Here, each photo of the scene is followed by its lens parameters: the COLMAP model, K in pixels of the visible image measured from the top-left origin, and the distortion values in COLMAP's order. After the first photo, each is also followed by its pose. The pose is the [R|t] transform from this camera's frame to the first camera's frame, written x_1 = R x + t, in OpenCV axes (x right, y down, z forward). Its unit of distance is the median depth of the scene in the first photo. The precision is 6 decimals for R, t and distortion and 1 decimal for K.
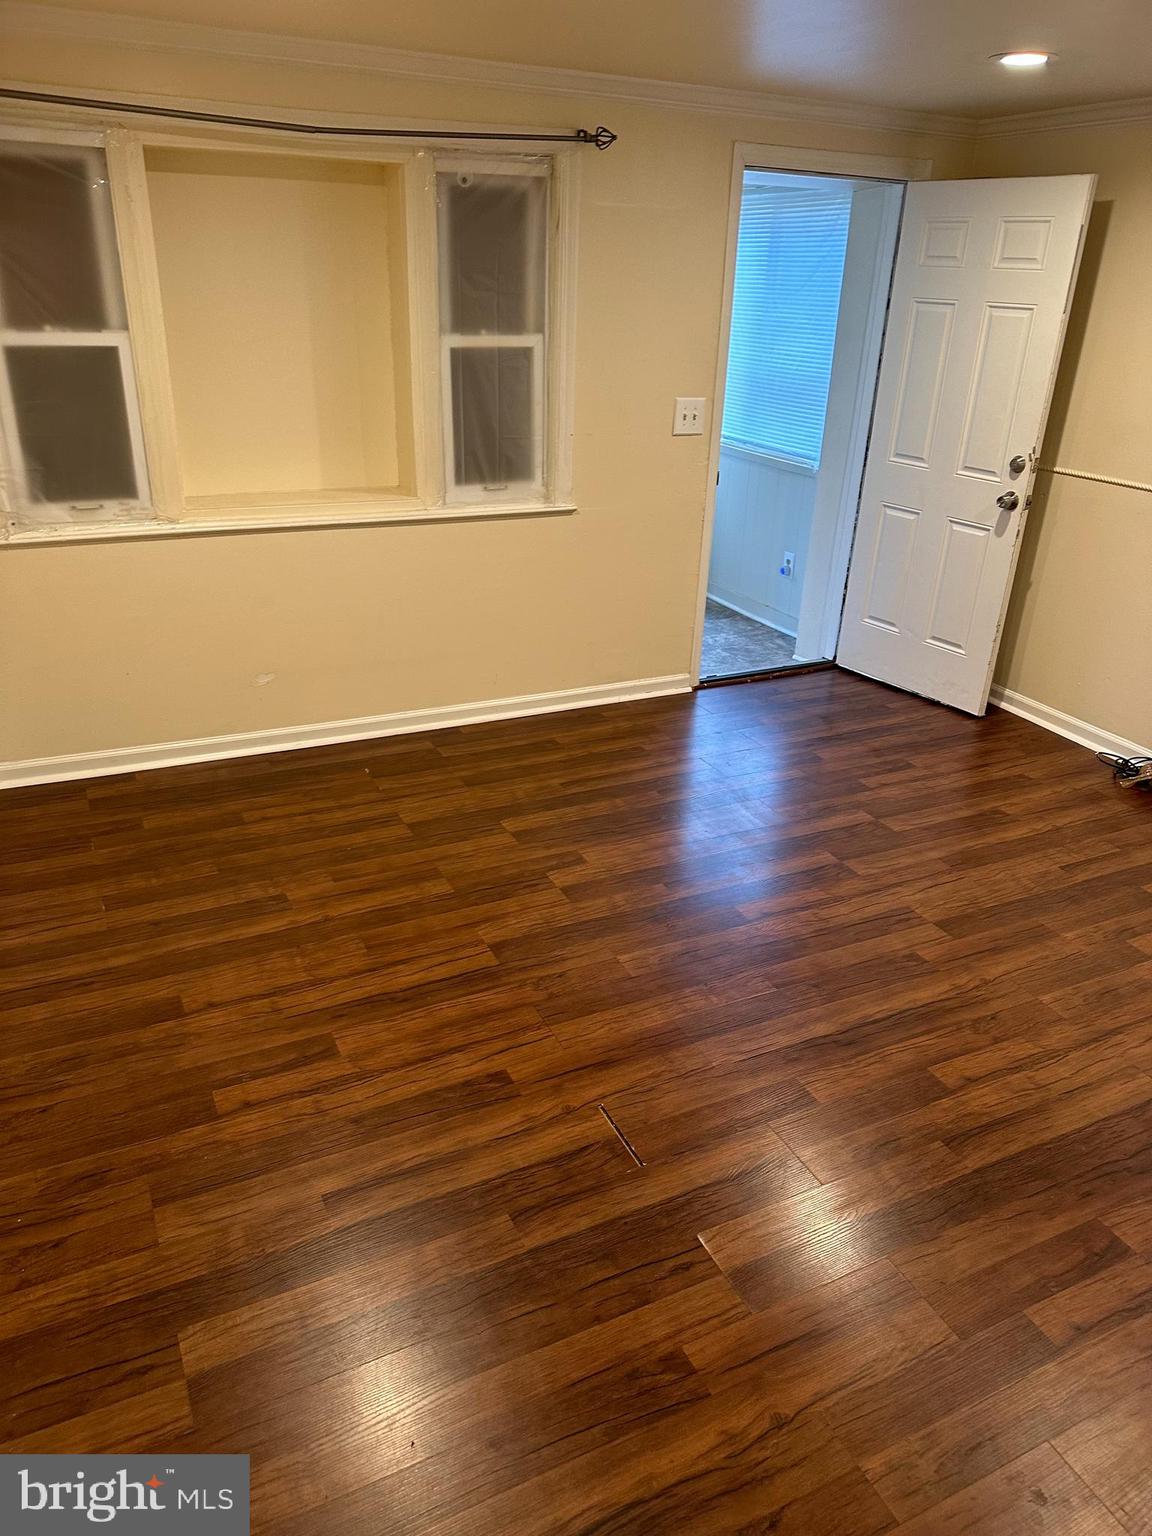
lens RADIAL K [[1098.6, 0, 556.5], [0, 1098.6, 772.7], [0, 0, 1]] dist [0.069041, -0.094355]
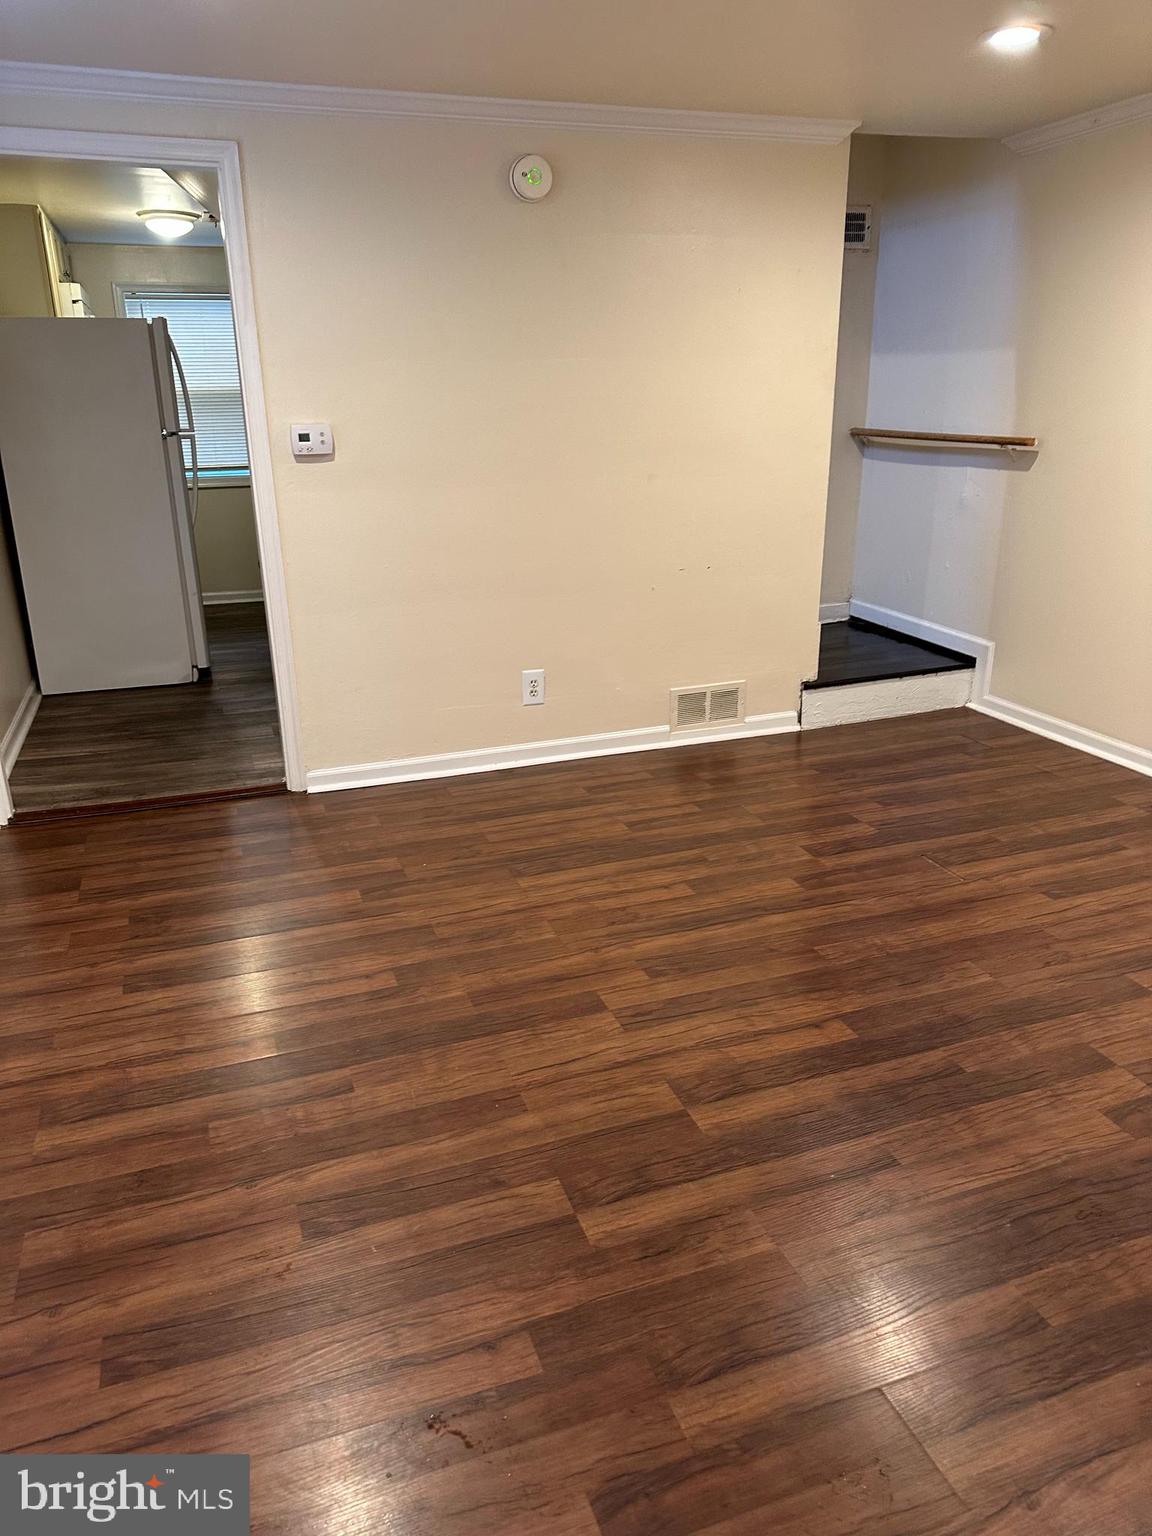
lens RADIAL K [[1098.6, 0, 556.5], [0, 1098.6, 772.7], [0, 0, 1]] dist [0.069041, -0.094355]
pose [[-0.994769, -0.041527, 0.093325, 0.422317], [0.033846, 0.728018, 0.684722, -0.744596], [-0.096377, 0.684299, -0.722805, 2.007247]]
